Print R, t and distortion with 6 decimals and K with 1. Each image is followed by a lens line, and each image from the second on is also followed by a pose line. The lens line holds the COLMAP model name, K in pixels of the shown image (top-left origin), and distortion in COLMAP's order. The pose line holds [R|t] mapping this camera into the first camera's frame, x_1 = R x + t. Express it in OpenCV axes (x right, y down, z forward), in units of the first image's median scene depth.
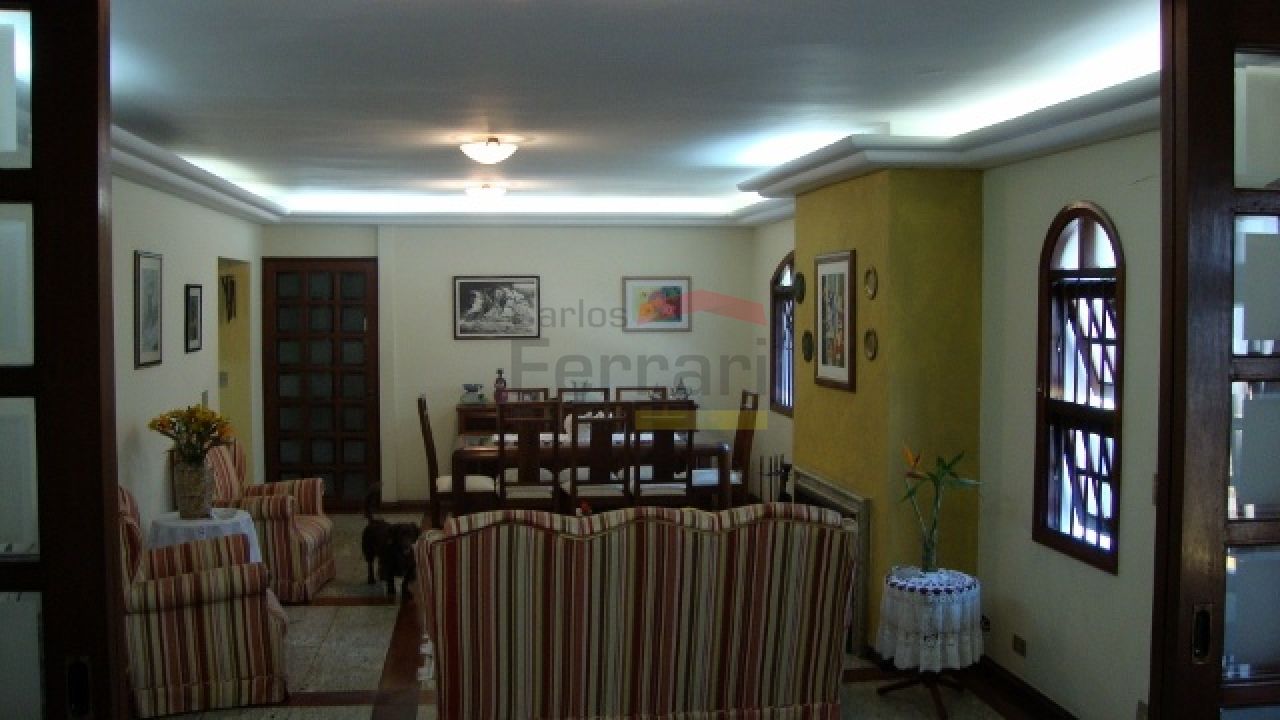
lens RADIAL K [[1126.3, 0, 640.0], [0, 1126.3, 360.0], [0, 0, 1]] dist [-0.205918, 0.205112]
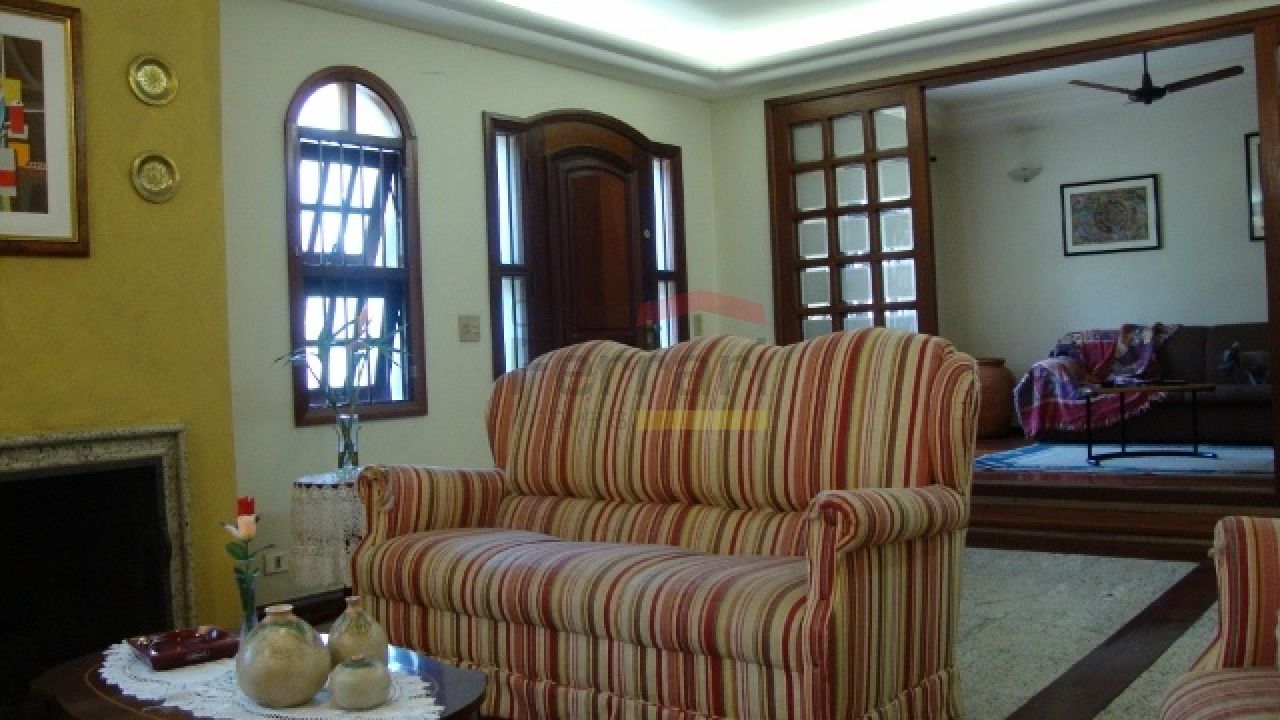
lens RADIAL K [[1136.0, 0, 640.0], [0, 1136.0, 360.0], [0, 0, 1]] dist [-0.206383, 0.198075]
pose [[-0.699658, 0.026451, 0.713988, -0.301117], [0.084001, 0.995429, 0.045438, 0.059774], [-0.709522, 0.091766, -0.698682, 0.890042]]
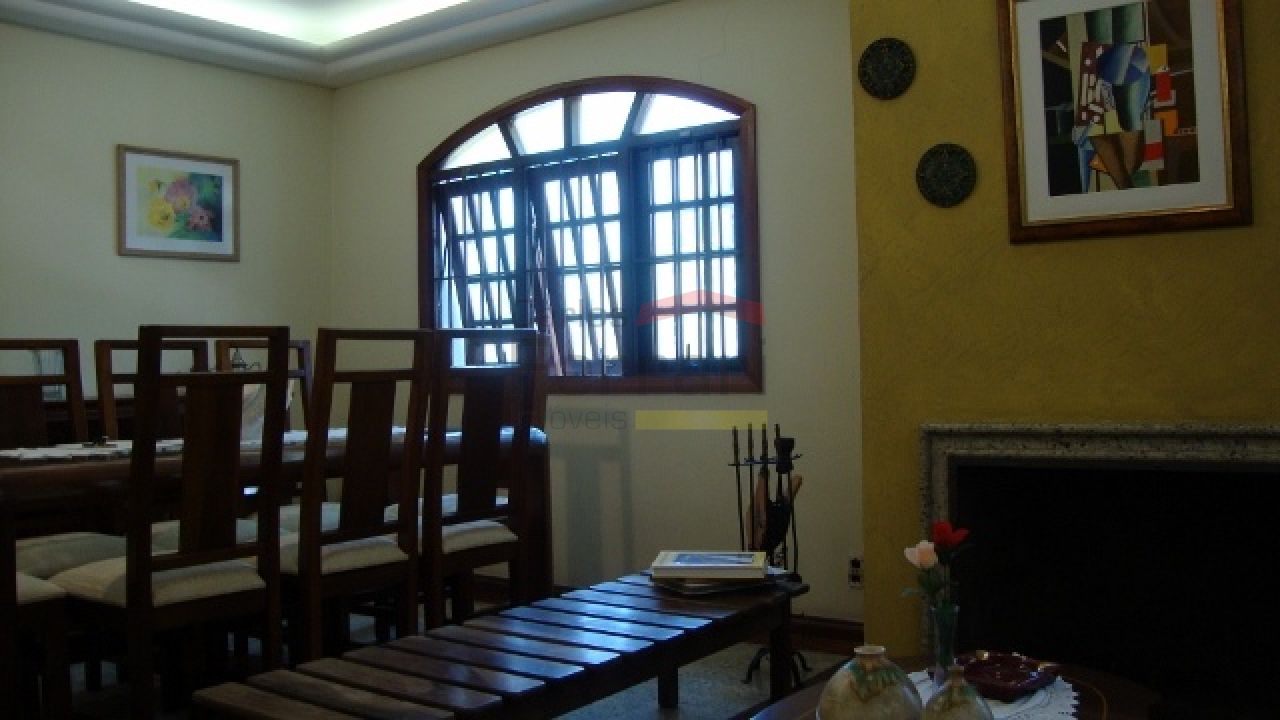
lens RADIAL K [[1126.3, 0, 640.0], [0, 1126.3, 360.0], [0, 0, 1]] dist [-0.205918, 0.205112]
pose [[0.695044, -0.011486, 0.718875, -0.253960], [0.058546, 0.997456, -0.040668, 0.069110], [-0.716579, 0.070354, 0.693949, 0.646896]]
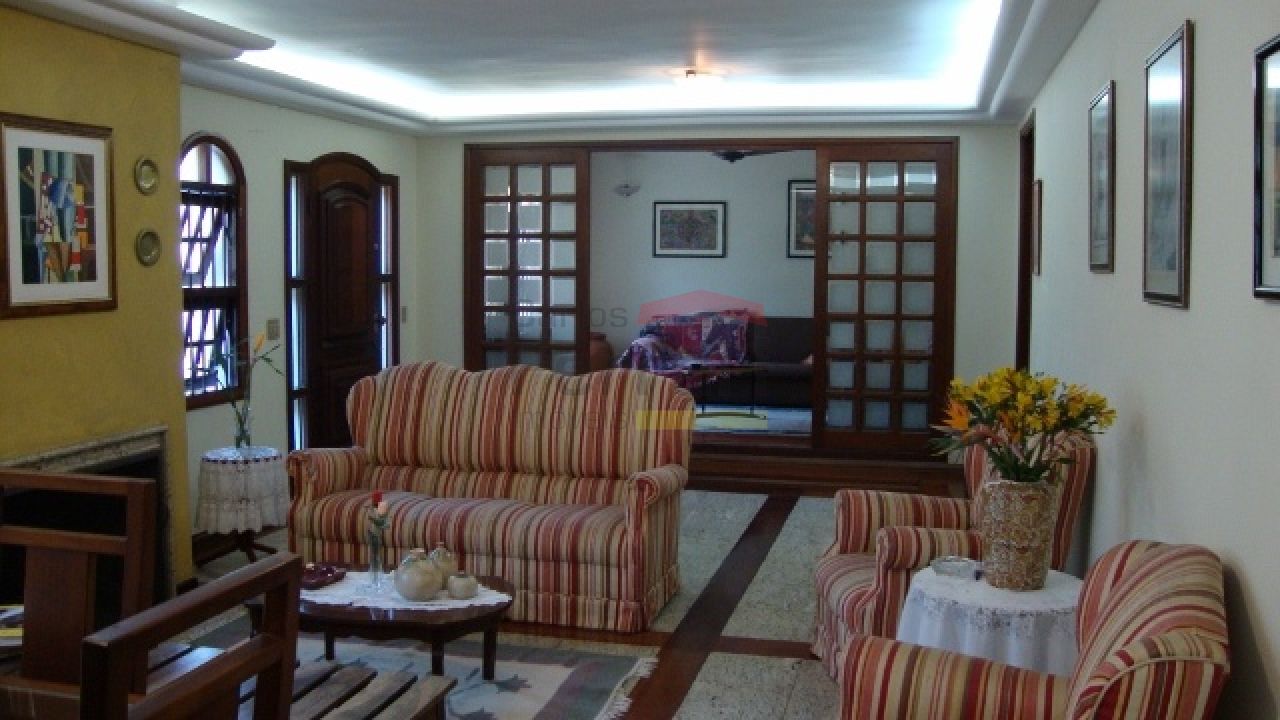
lens RADIAL K [[1126.3, 0, 640.0], [0, 1126.3, 360.0], [0, 0, 1]] dist [-0.205918, 0.205112]
pose [[-0.933832, -0.036995, 0.355795, -0.322528], [0.014556, 0.989884, 0.141131, -0.028974], [-0.357417, 0.136972, -0.923846, 1.180218]]
